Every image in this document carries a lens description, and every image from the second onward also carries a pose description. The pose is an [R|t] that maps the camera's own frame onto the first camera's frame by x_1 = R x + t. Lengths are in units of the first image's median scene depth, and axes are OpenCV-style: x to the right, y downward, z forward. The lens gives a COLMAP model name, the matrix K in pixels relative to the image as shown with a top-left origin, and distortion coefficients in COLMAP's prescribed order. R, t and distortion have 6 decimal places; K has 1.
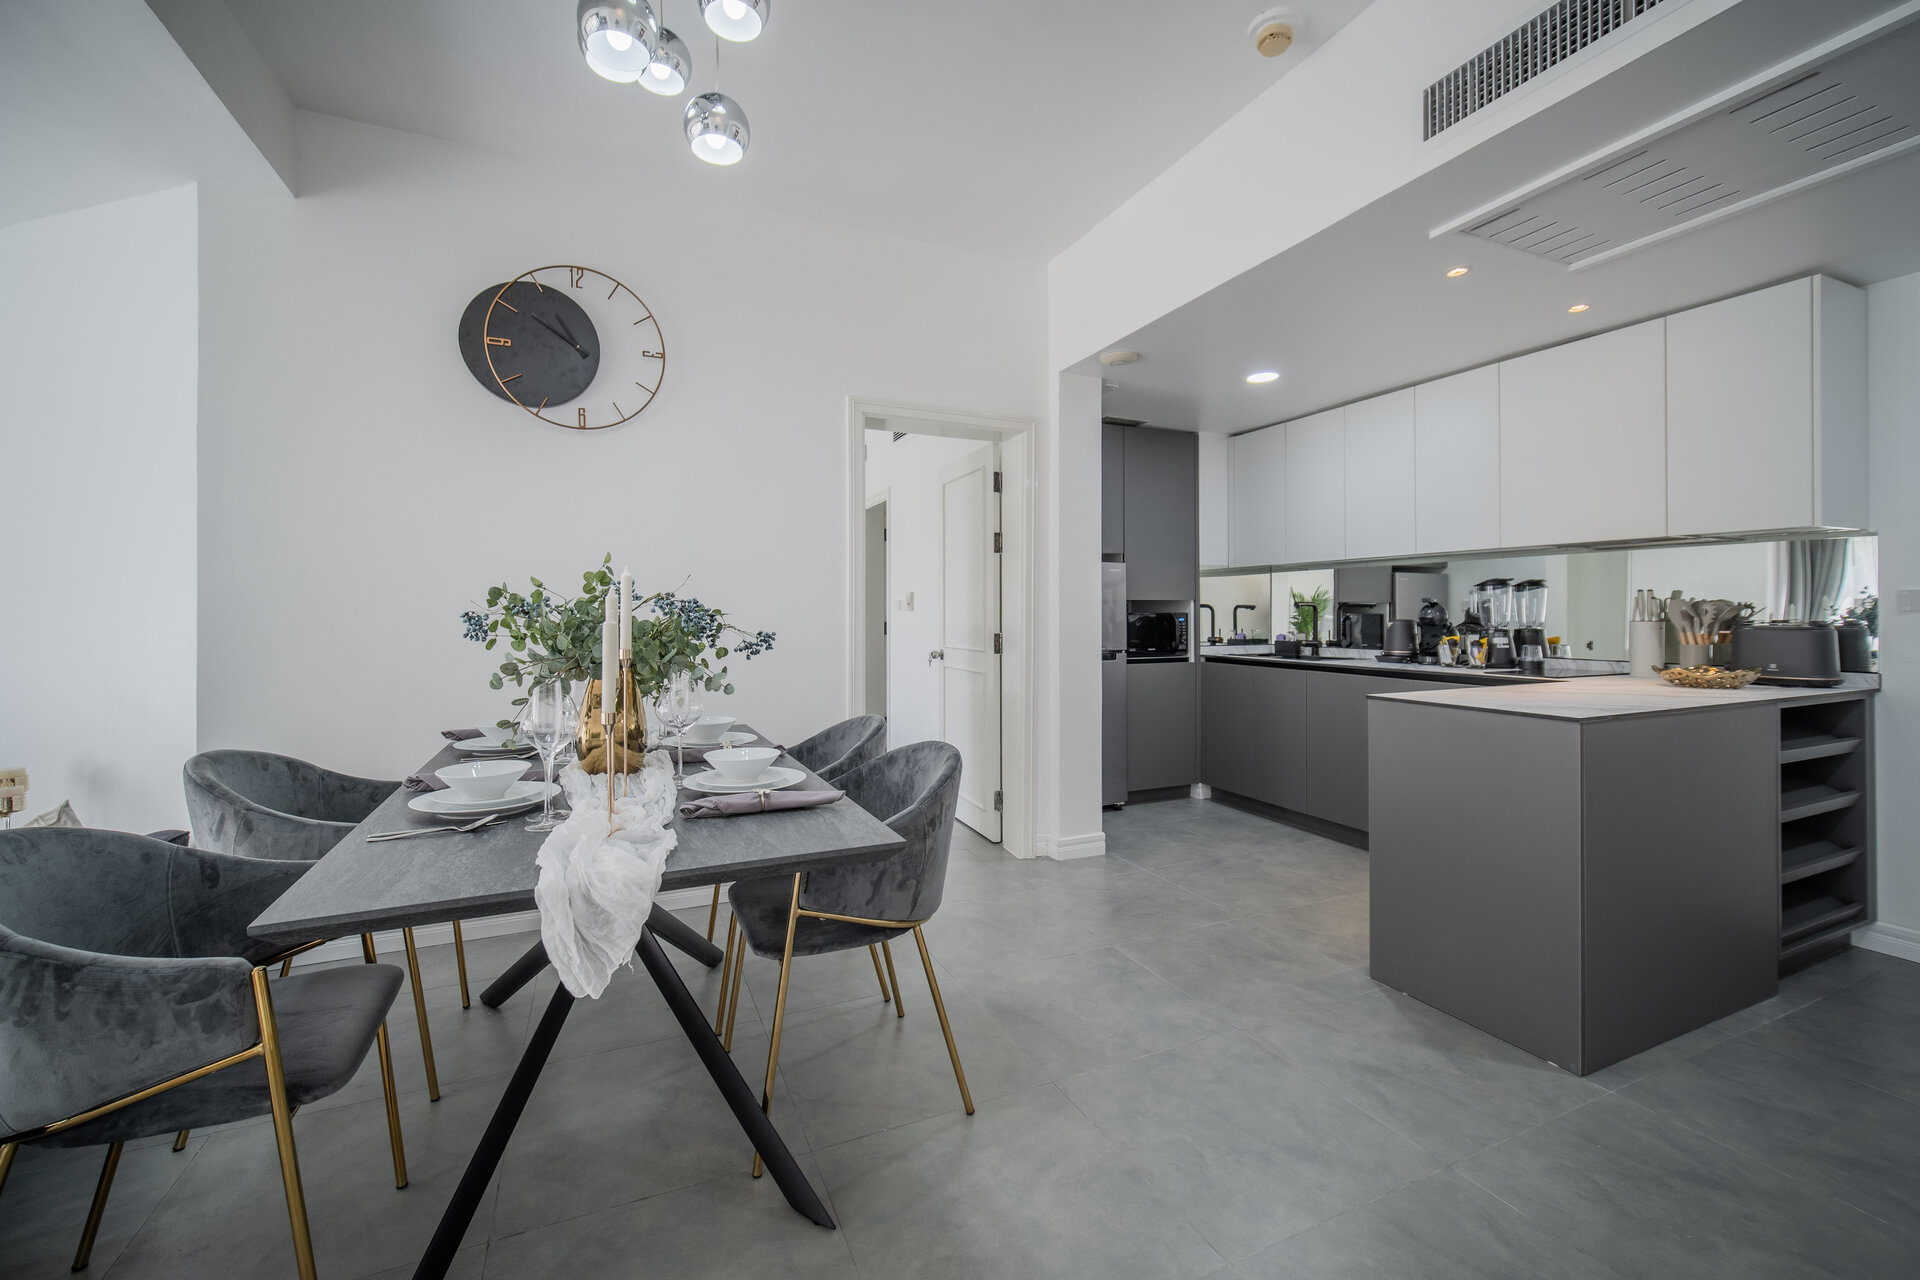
lens RADIAL K [[766.1, 0, 1002.3], [0, 766.1, 610.6], [0, 0, 1]] dist [-0.005815, 0.000106]
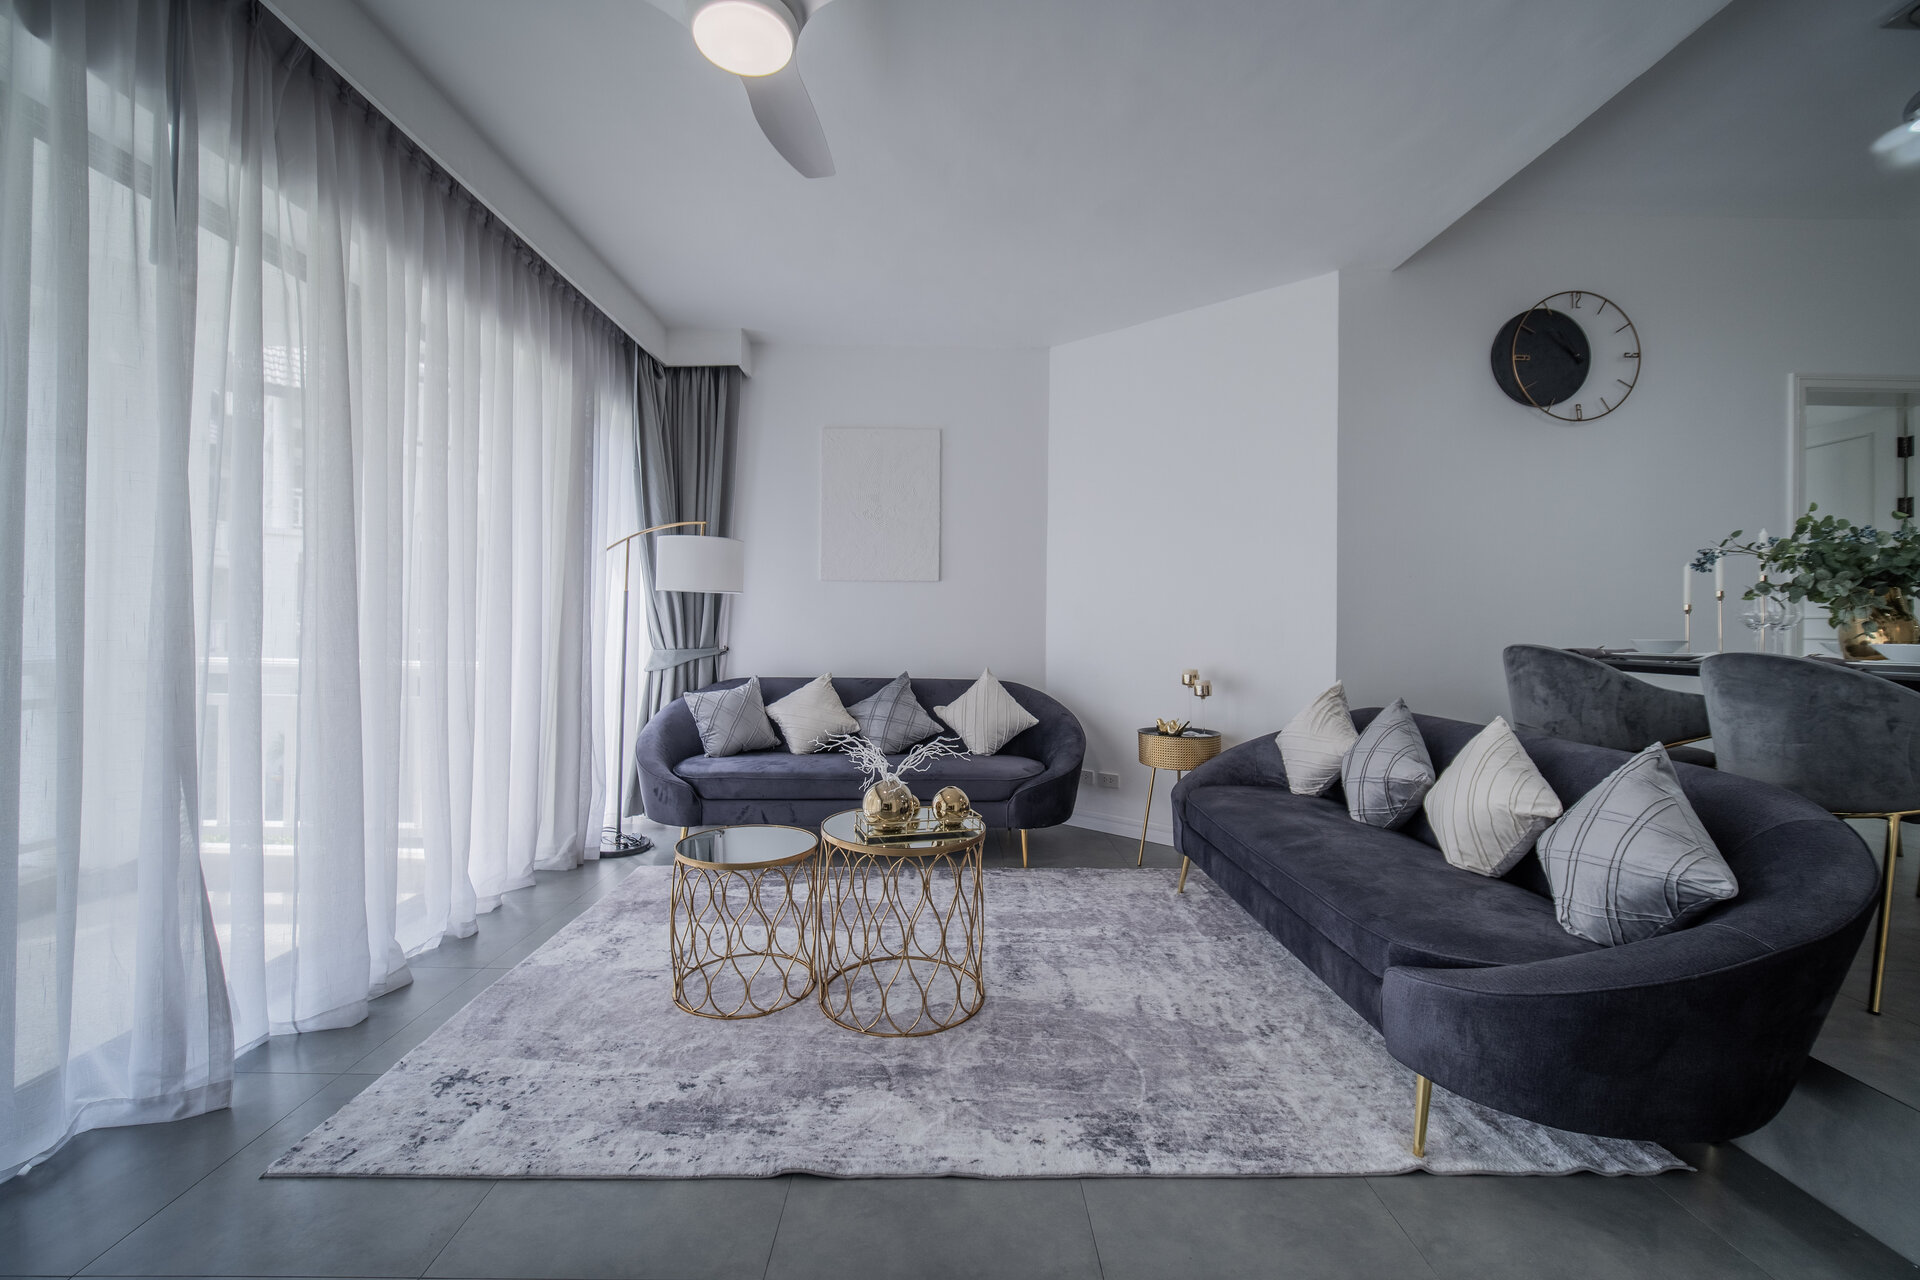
lens RADIAL K [[766.1, 0, 957.3], [0, 766.1, 625.6], [0, 0, 1]] dist [-0.005815, 0.000106]
pose [[0.914599, 0.011956, -0.404185, -1.449422], [-0.012372, 0.999922, 0.001584, 0.159411], [0.404172, 0.003552, 0.914676, -0.812577]]
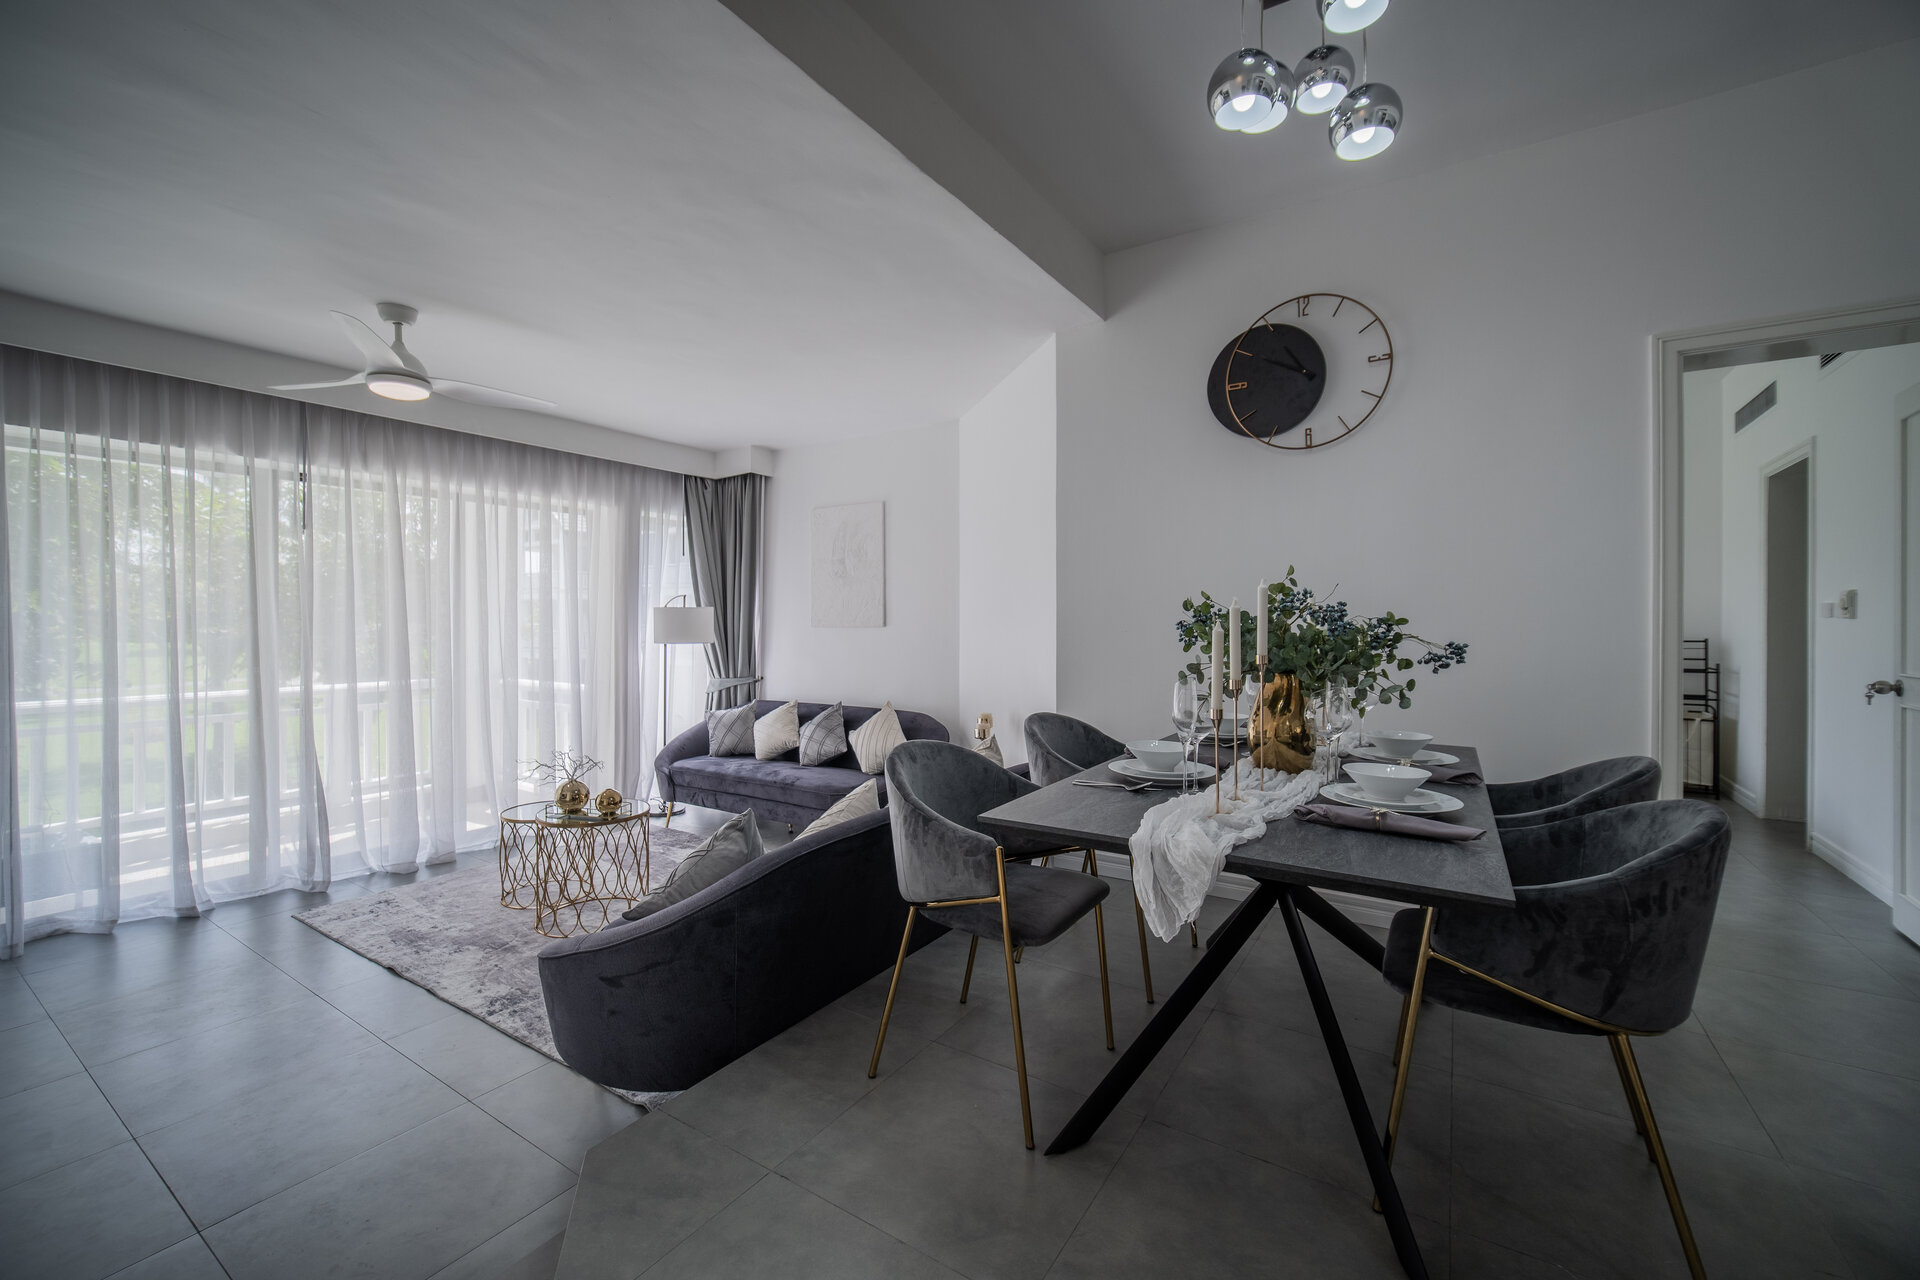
lens RADIAL K [[766.1, 0, 960.7], [0, 766.1, 627.8], [0, 0, 1]] dist [-0.005815, 0.000106]
pose [[0.539747, 0.007424, -0.841795, 0.136043], [0.001656, 0.999950, 0.009881, 0.000182], [0.841826, -0.006727, 0.539707, 0.035238]]
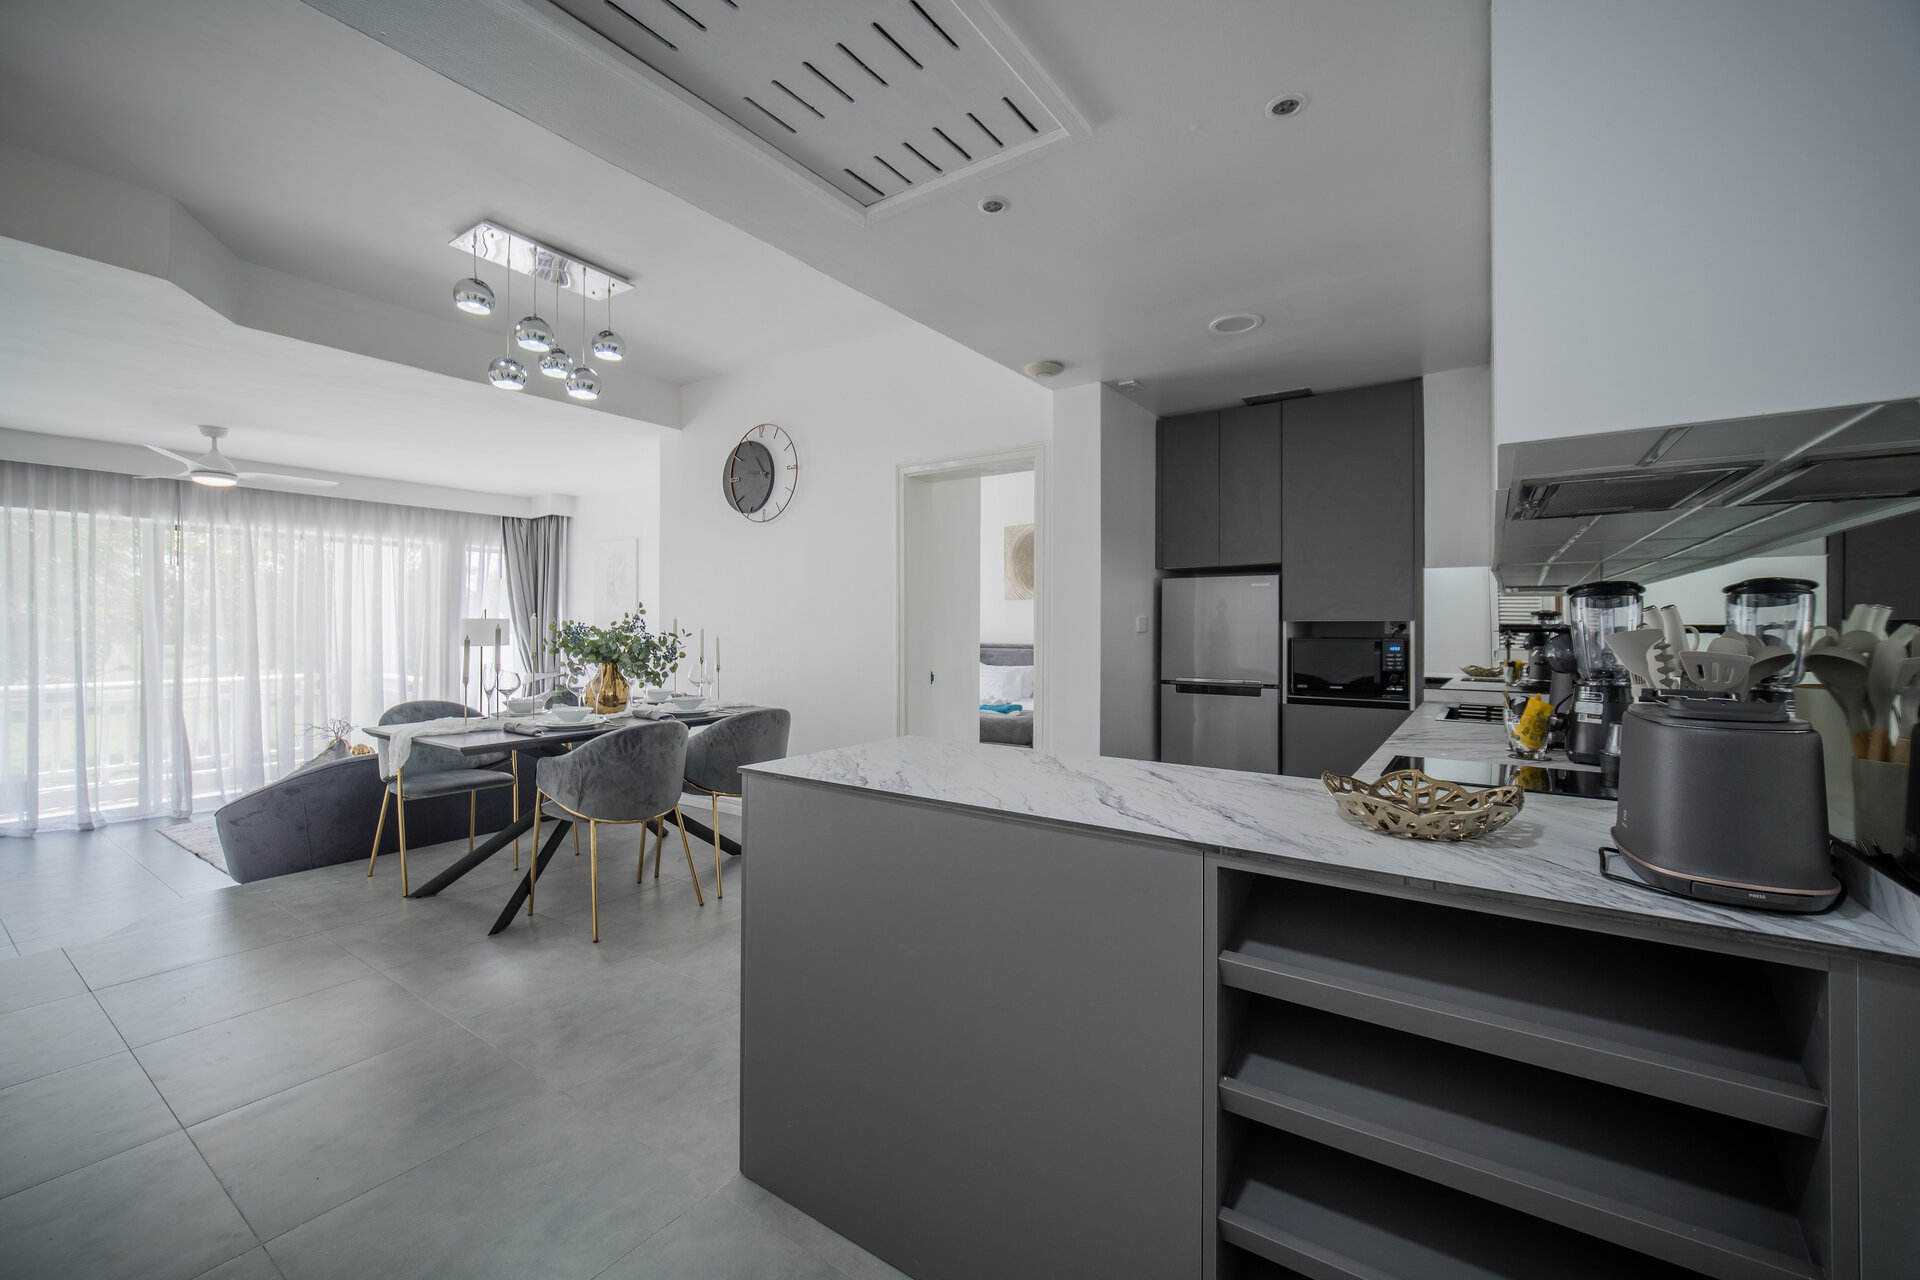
lens RADIAL K [[766.1, 0, 949.1], [0, 766.1, 613.6], [0, 0, 1]] dist [-0.005815, 0.000106]
pose [[0.513491, -0.012275, -0.858007, 1.626281], [-0.004229, 0.999849, -0.016836, -0.019574], [0.858085, 0.012274, 0.513361, 0.755153]]
